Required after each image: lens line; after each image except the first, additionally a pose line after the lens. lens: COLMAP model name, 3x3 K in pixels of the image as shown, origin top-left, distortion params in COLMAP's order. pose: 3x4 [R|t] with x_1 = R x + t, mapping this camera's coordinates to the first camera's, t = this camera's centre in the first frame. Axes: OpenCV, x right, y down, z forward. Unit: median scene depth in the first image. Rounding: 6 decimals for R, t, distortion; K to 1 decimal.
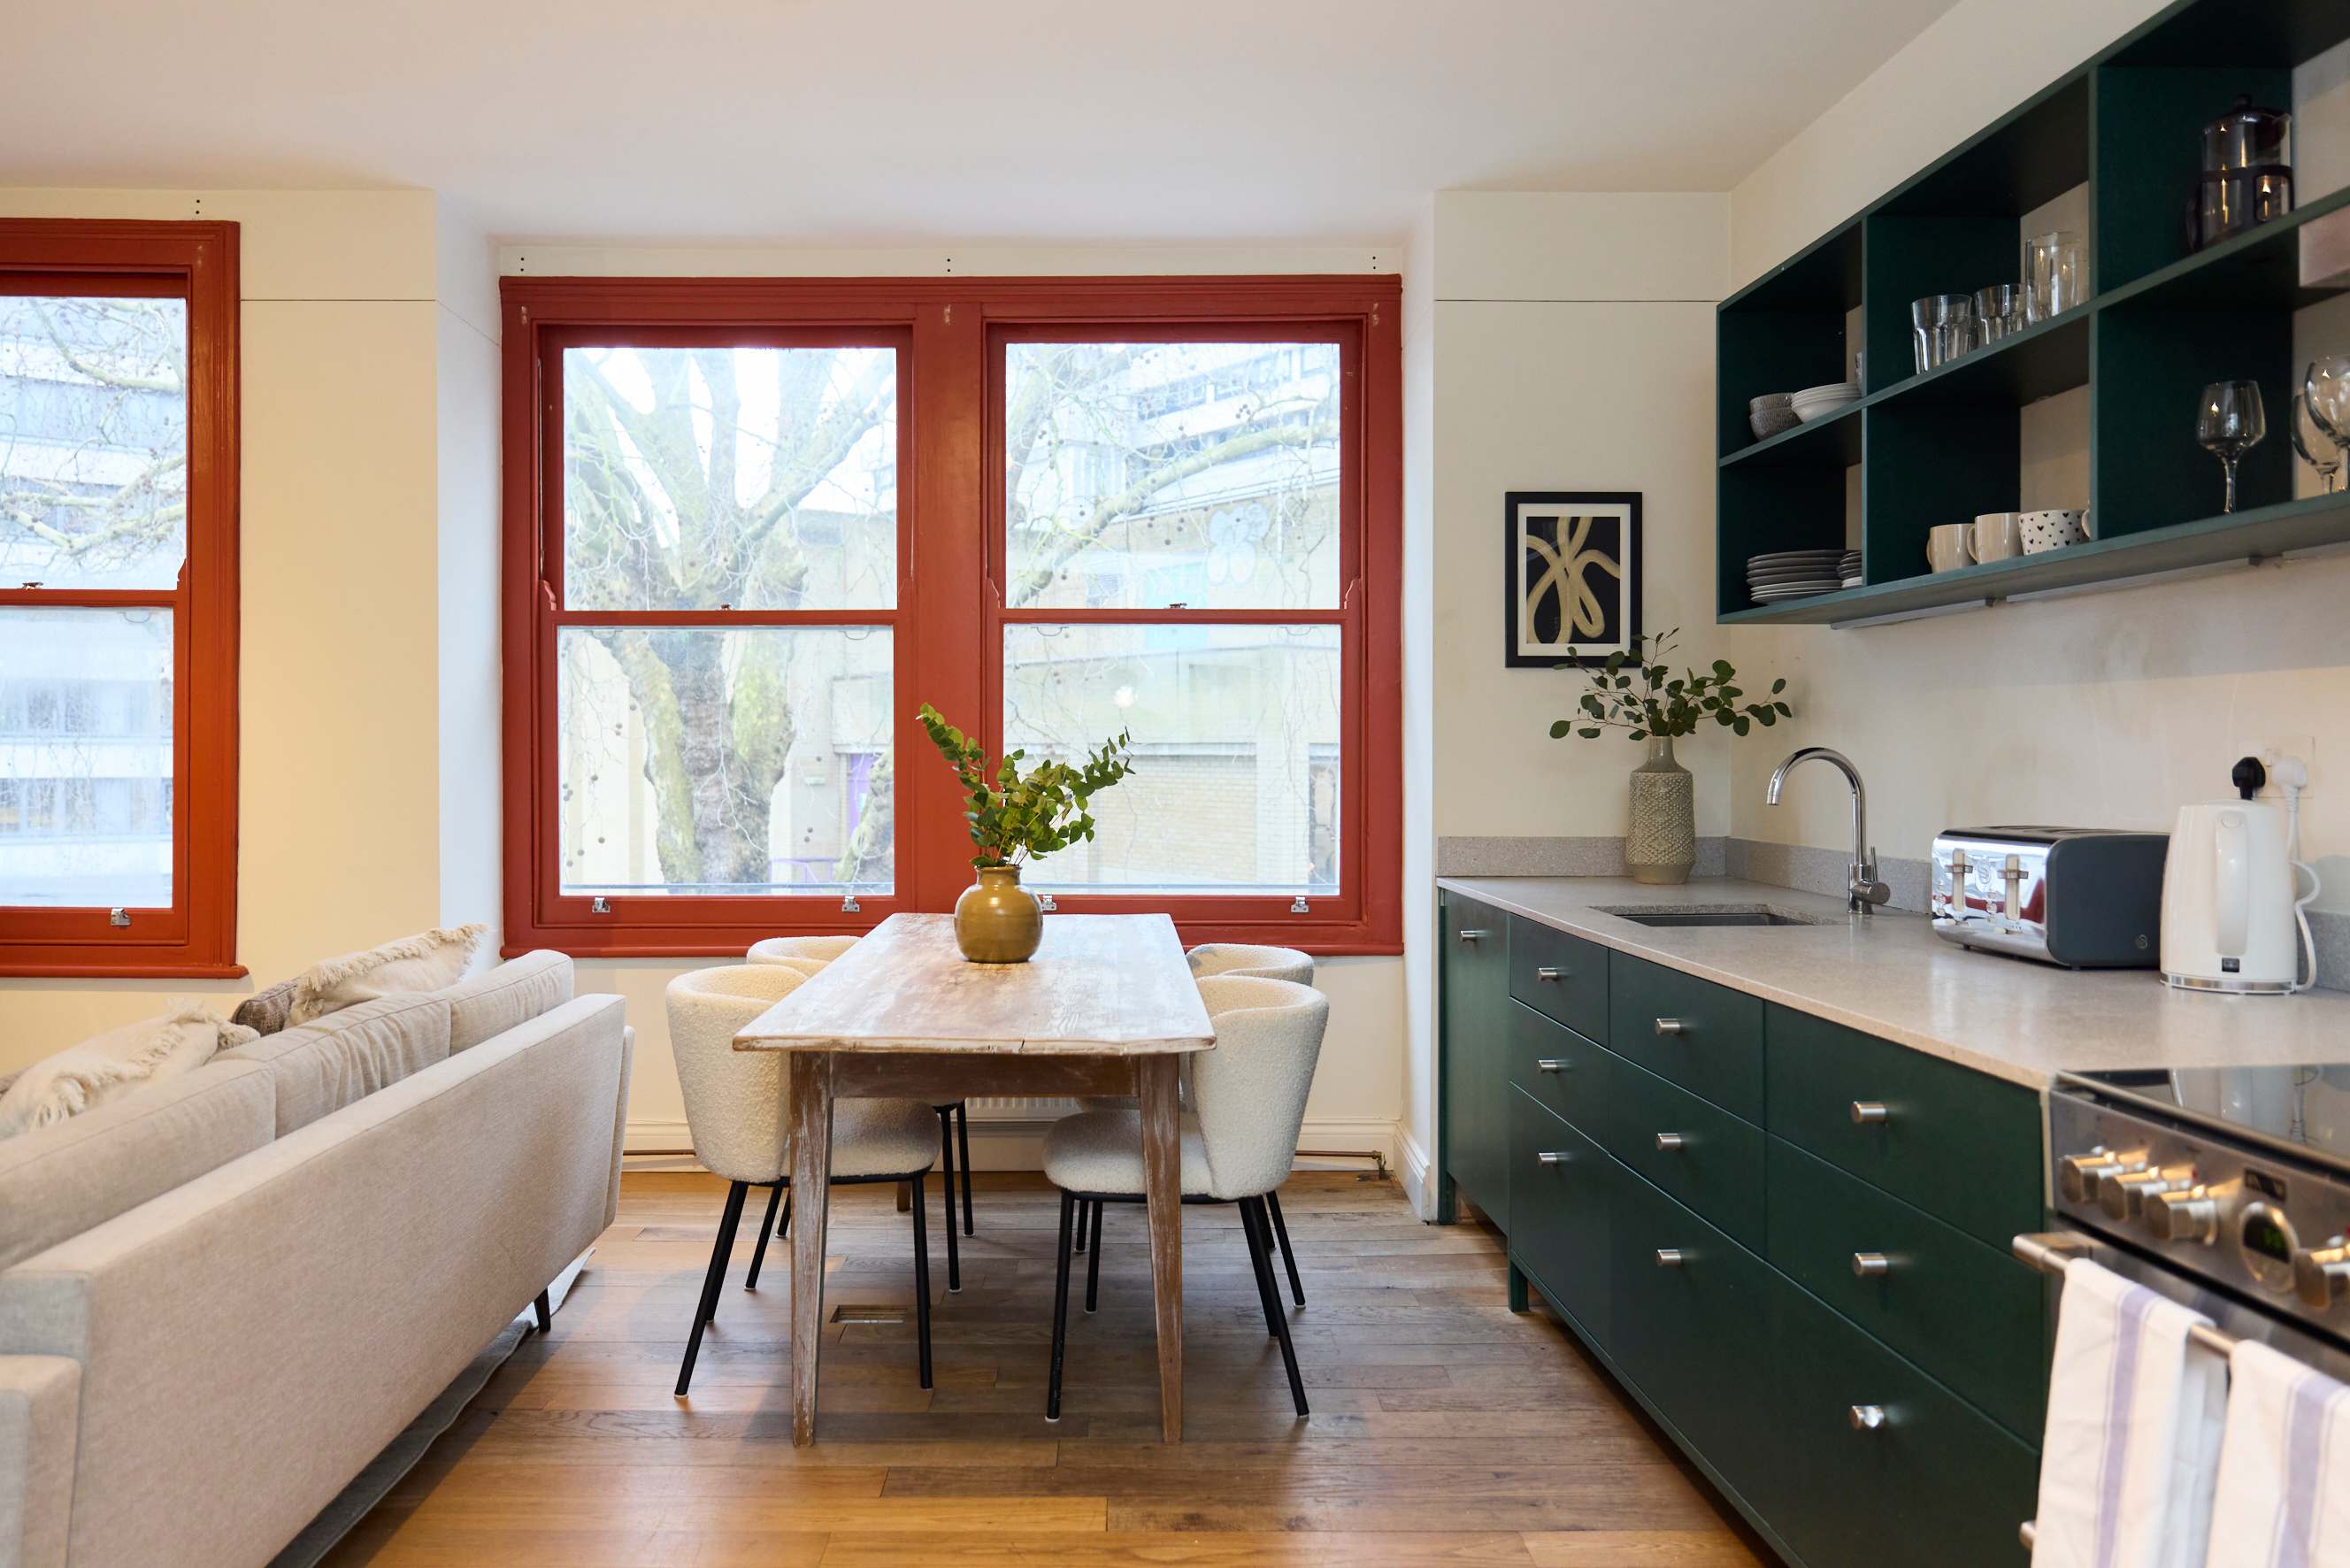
lens RADIAL K [[1686.7, 0, 1059.0], [0, 1686.7, 781.4], [0, 0, 1]] dist [0.002006, 0.000430]
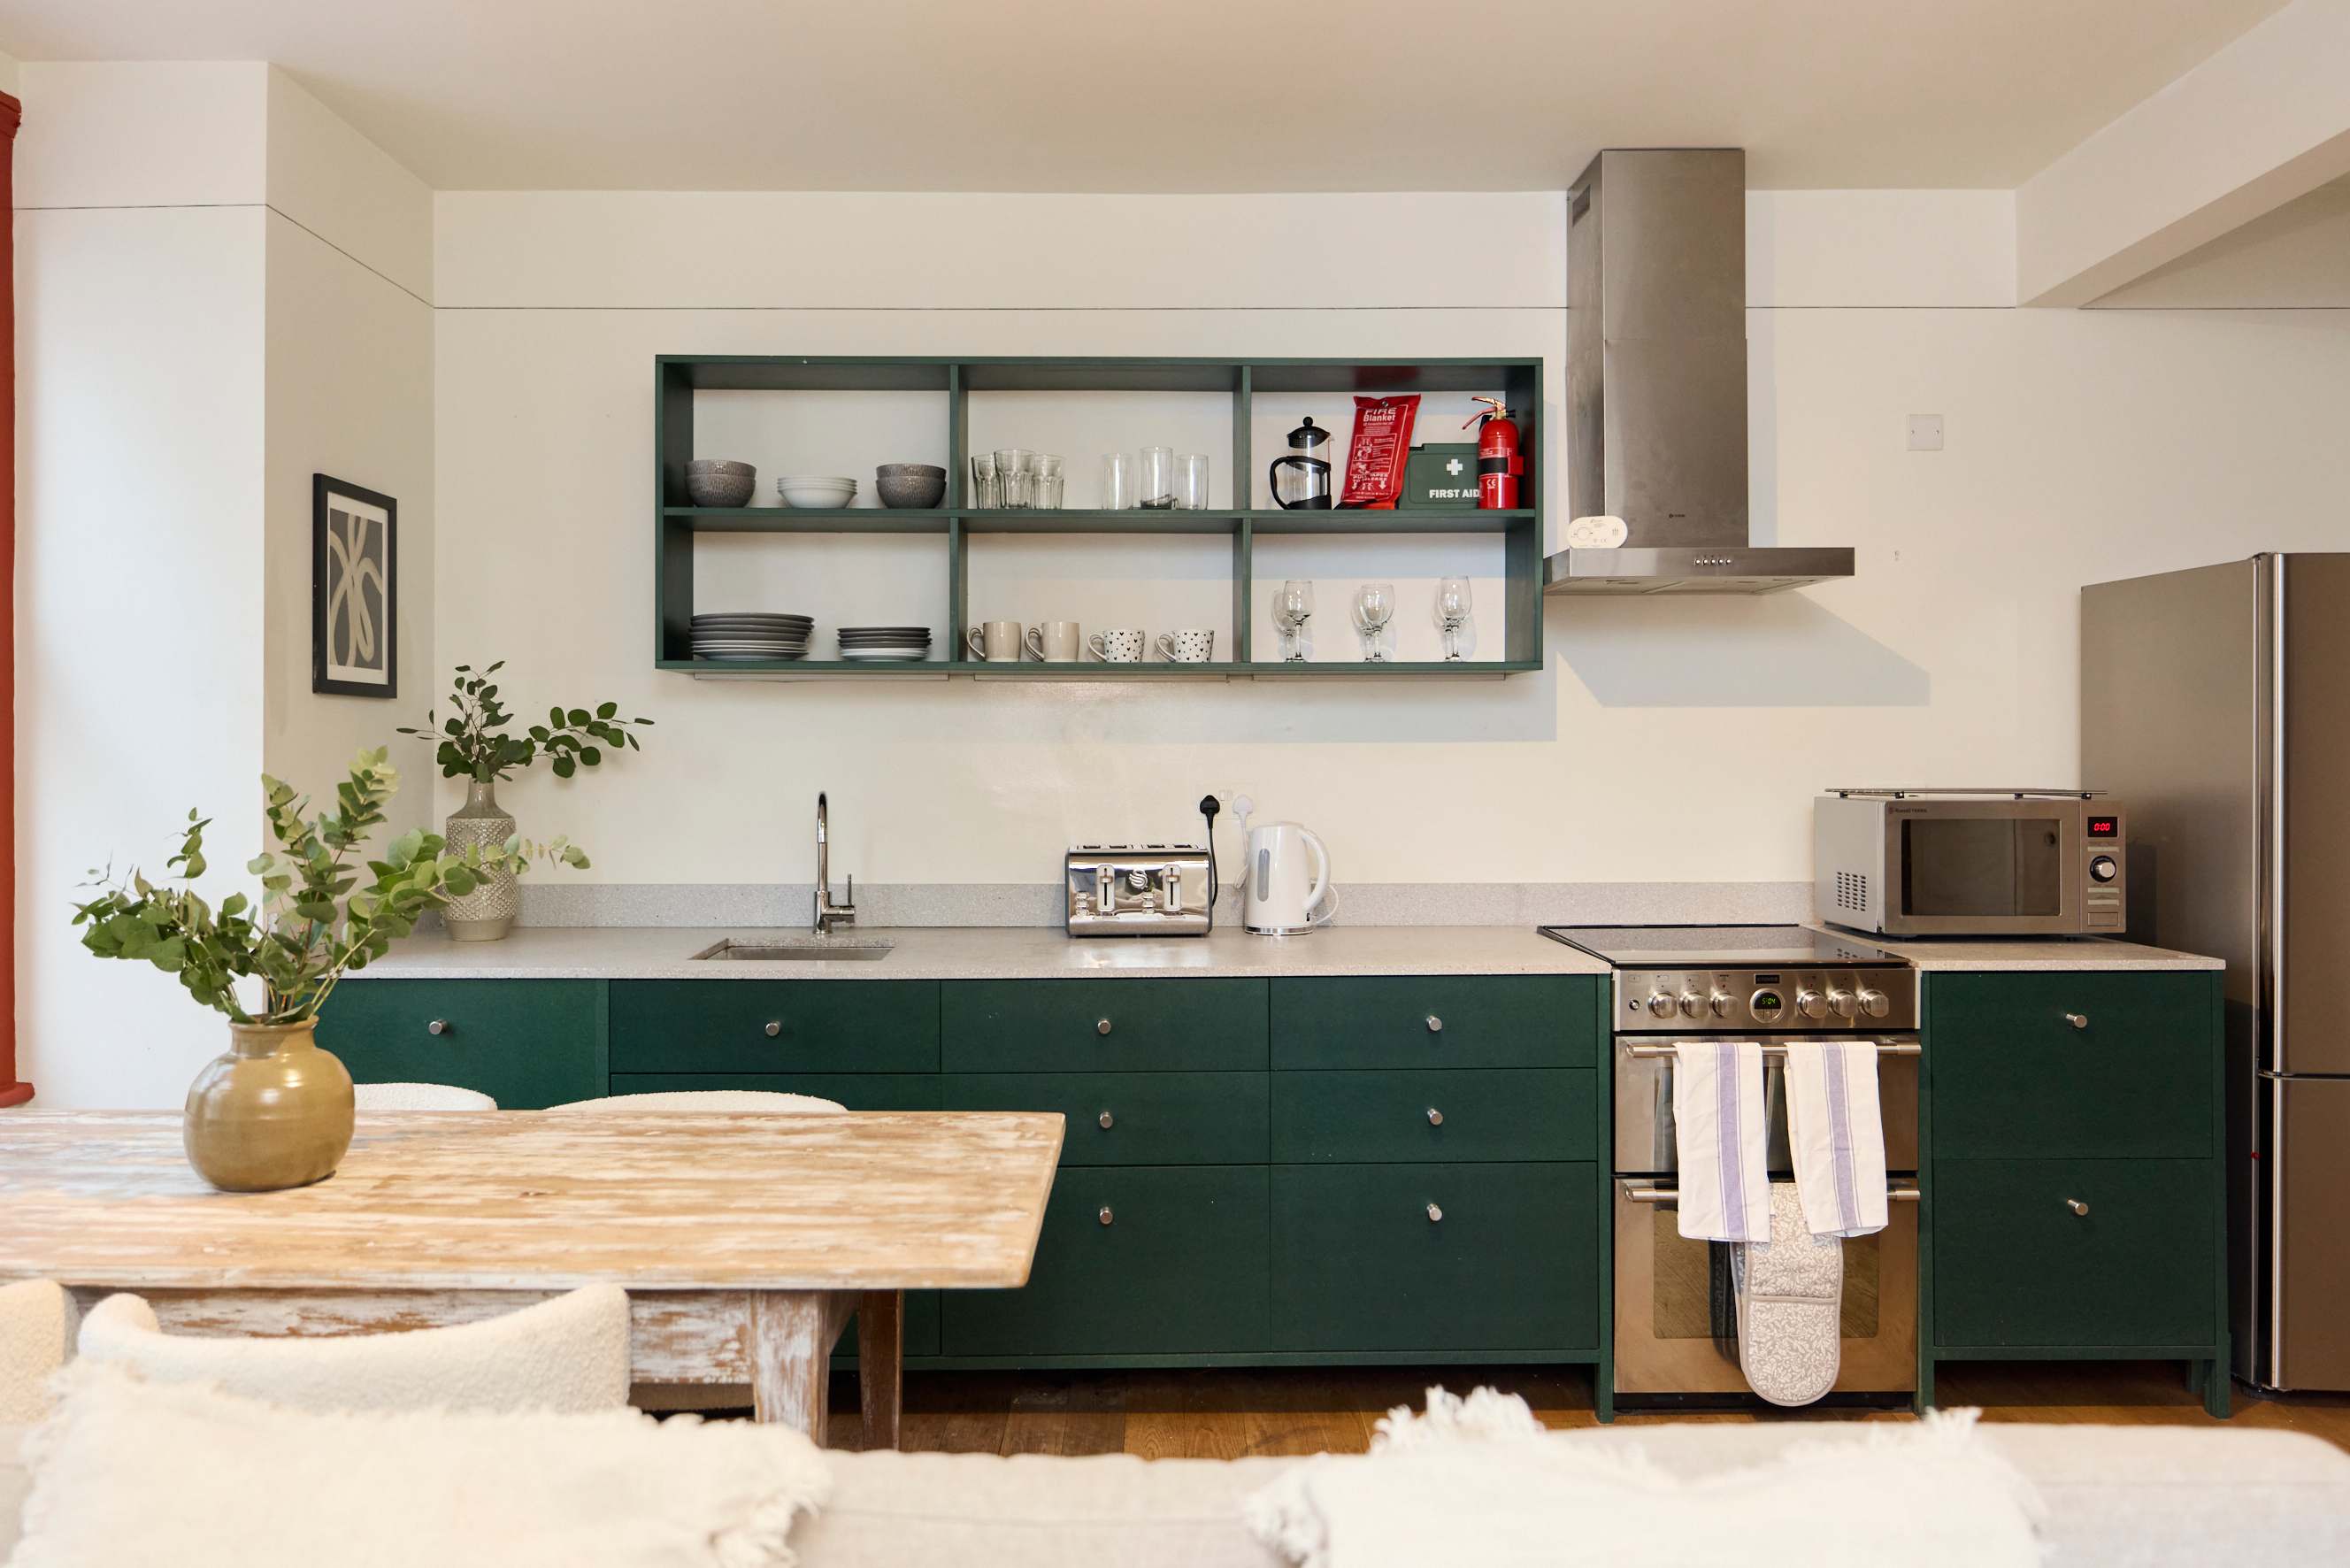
lens RADIAL K [[1698.1, 0, 1174.8], [0, 1698.1, 751.9], [0, 0, 1]] dist [-0.000448, -0.000235]
pose [[0.003111, 0.001844, 0.999993, -0.535330], [0.016737, 0.999858, -0.001896, -0.031802], [-0.999855, 0.016743, 0.003080, 0.594639]]
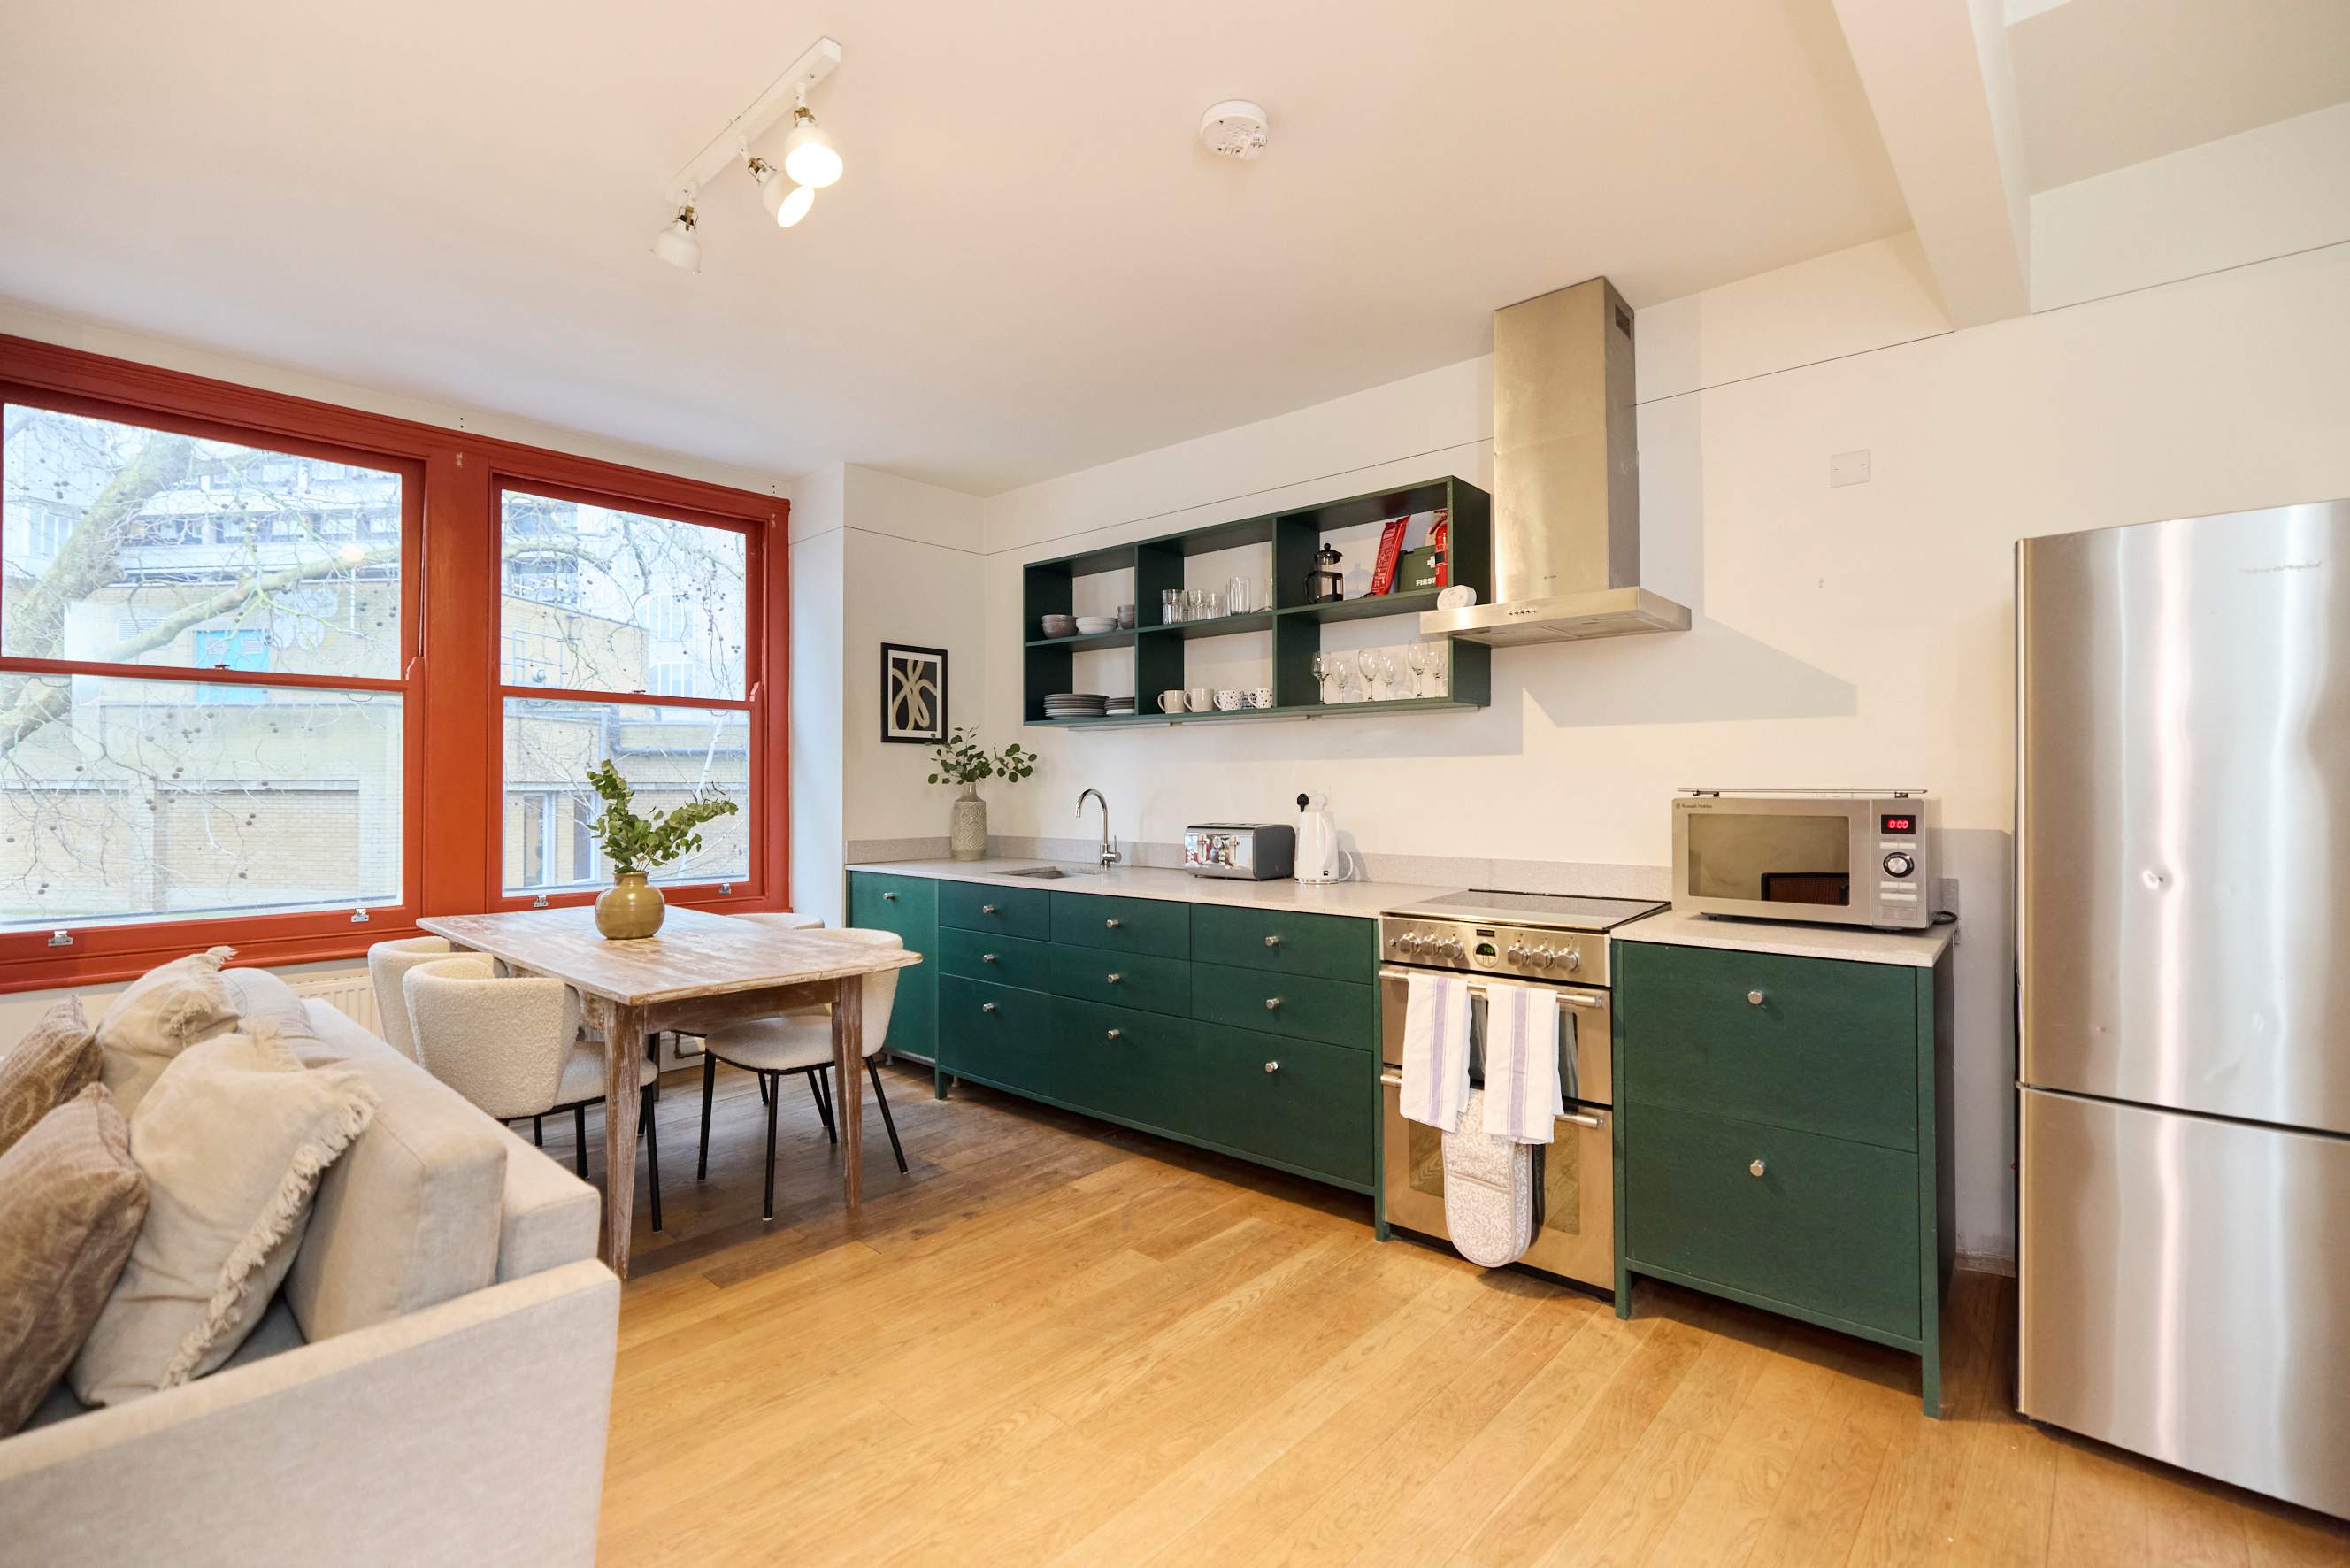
lens RADIAL K [[1052.6, 0, 1206.7], [0, 1052.6, 781.5], [0, 0, 1]] dist [0.001224, 0.000294]
pose [[0.663127, 0.003589, 0.748499, -0.328574], [0.012619, 0.999793, -0.015974, -0.005648], [-0.748401, 0.020038, 0.662944, 0.025728]]
